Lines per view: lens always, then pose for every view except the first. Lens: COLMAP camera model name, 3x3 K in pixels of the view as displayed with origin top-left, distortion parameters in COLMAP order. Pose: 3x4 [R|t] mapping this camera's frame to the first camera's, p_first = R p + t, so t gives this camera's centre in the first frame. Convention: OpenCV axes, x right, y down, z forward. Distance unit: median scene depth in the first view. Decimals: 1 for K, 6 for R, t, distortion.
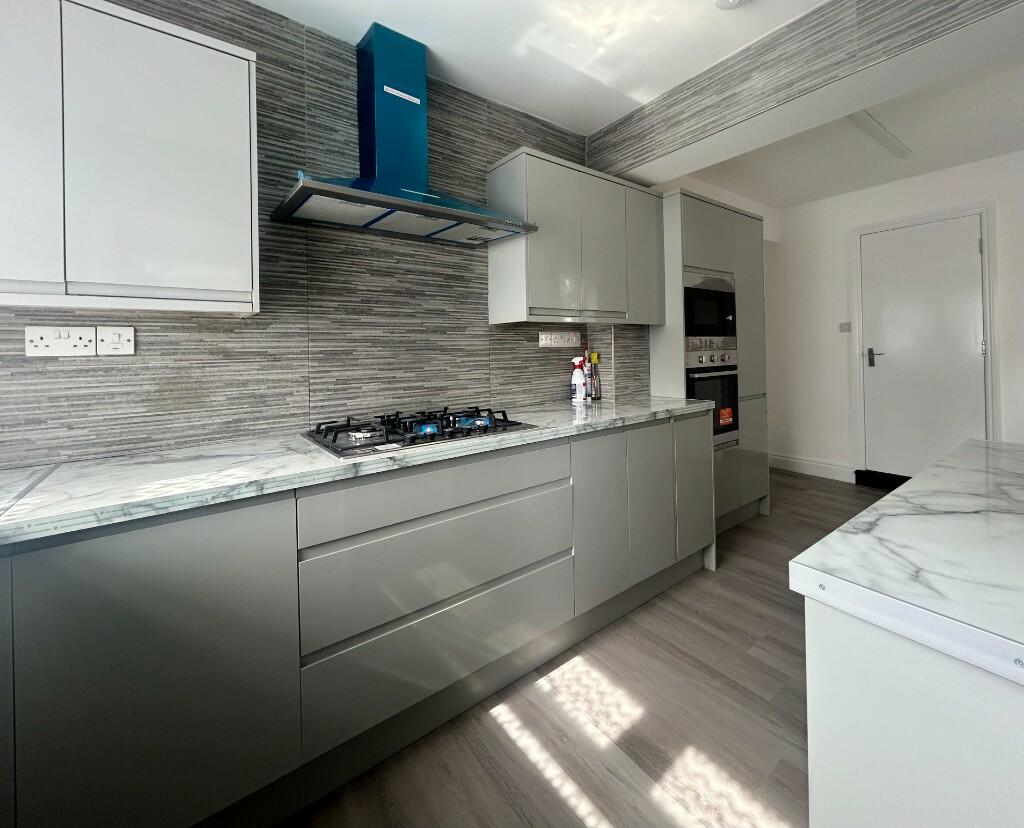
lens RADIAL K [[446.1, 0, 514.2], [0, 446.1, 347.8], [0, 0, 1]] dist [-0.002680, -0.000926]
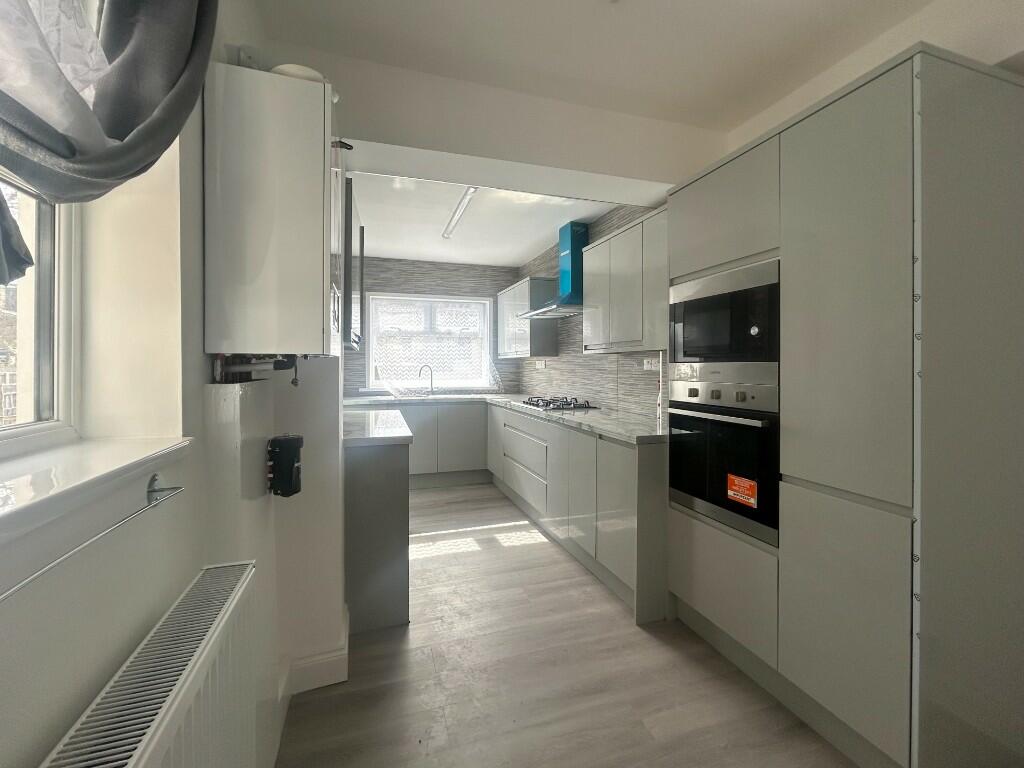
lens RADIAL K [[424.4, 0, 507.5], [0, 424.4, 363.9], [0, 0, 1]] dist [-0.001640, -0.000689]
pose [[-0.326932, 0.017189, -0.944892, 1.681604], [0.009792, 0.999843, 0.014801, -0.051624], [0.944997, -0.004413, -0.327049, 1.305163]]
